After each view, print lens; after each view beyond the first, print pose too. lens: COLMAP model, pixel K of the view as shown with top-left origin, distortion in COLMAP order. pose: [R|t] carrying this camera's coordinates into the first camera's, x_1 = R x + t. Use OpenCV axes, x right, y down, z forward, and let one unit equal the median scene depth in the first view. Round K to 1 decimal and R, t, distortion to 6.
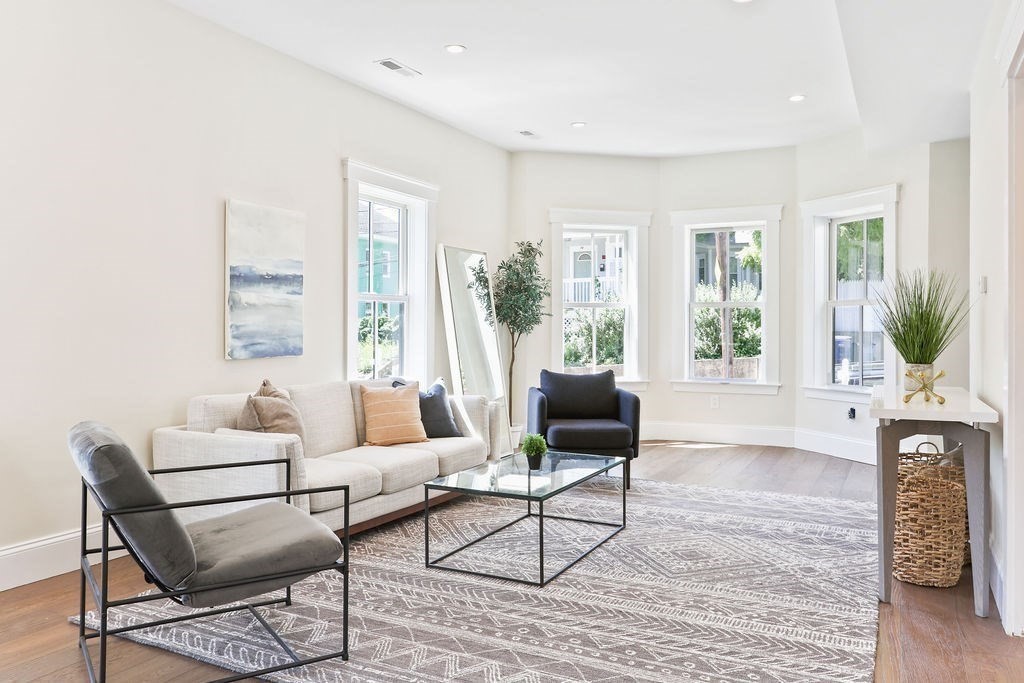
lens RADIAL K [[792.0, 0, 513.9], [0, 792.0, 320.8], [0, 0, 1]] dist [-0.002762, -0.003530]
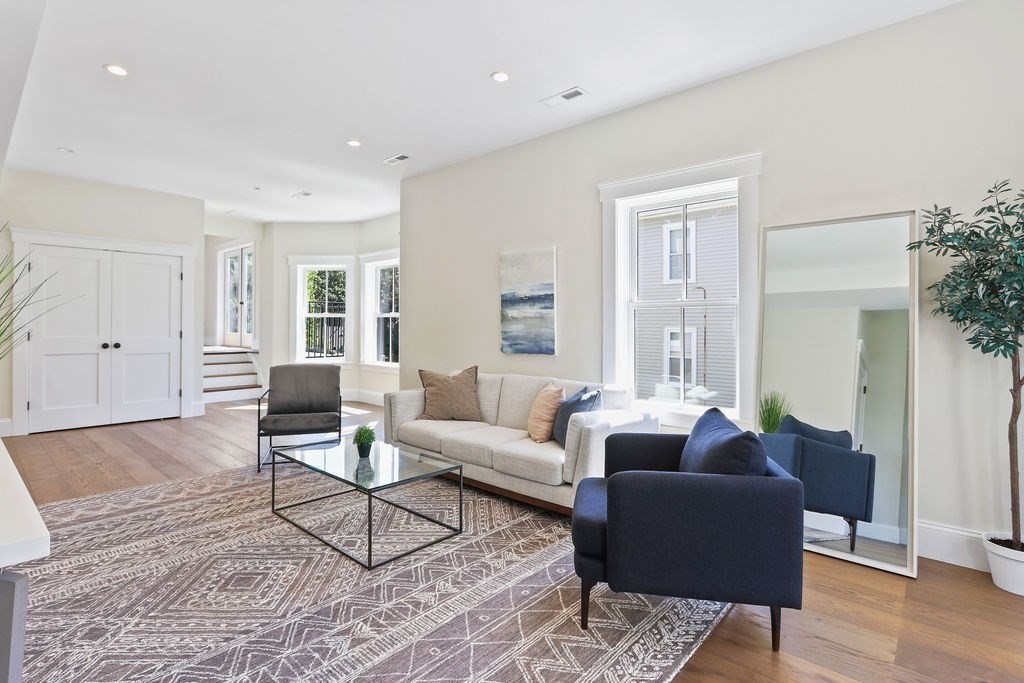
lens RADIAL K [[515.3, 0, 515.4], [0, 515.3, 324.7], [0, 0, 1]] dist [-0.017074, 0.000693]
pose [[-0.281296, -0.006438, -0.959600, 0.693962], [0.001982, 0.999971, -0.007290, -0.000123], [0.959619, -0.003953, -0.281275, 1.441132]]
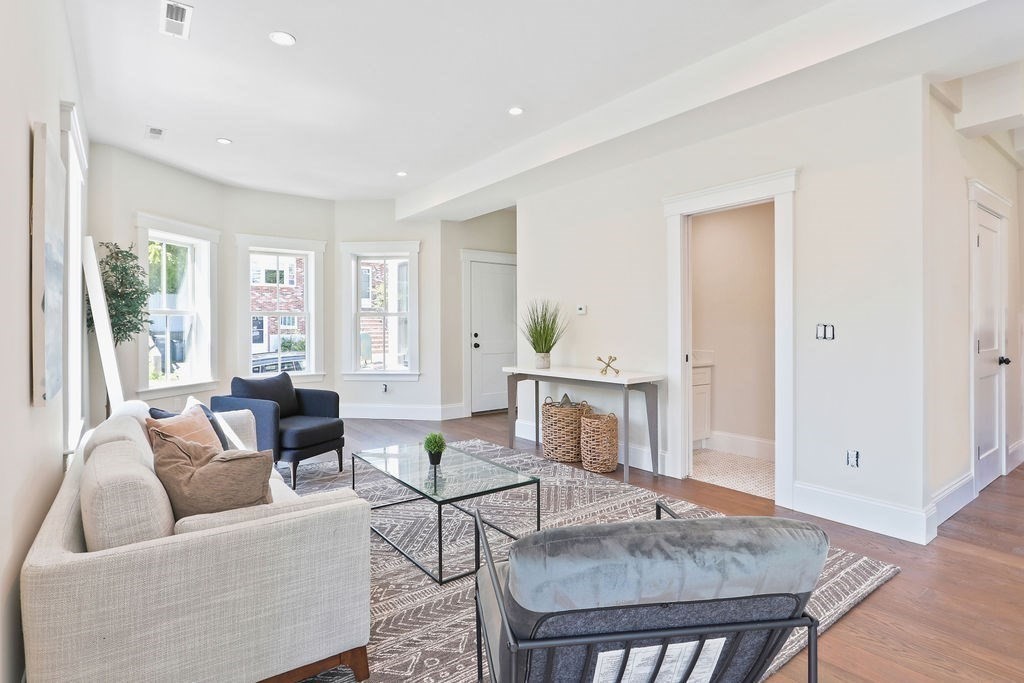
lens RADIAL K [[515.3, 0, 515.4], [0, 515.3, 324.7], [0, 0, 1]] dist [-0.017074, 0.000693]
pose [[0.443073, -0.001037, 0.896485, -0.584594], [-0.002622, 0.999994, 0.002453, -0.012440], [-0.896482, -0.003438, 0.443067, 0.581948]]
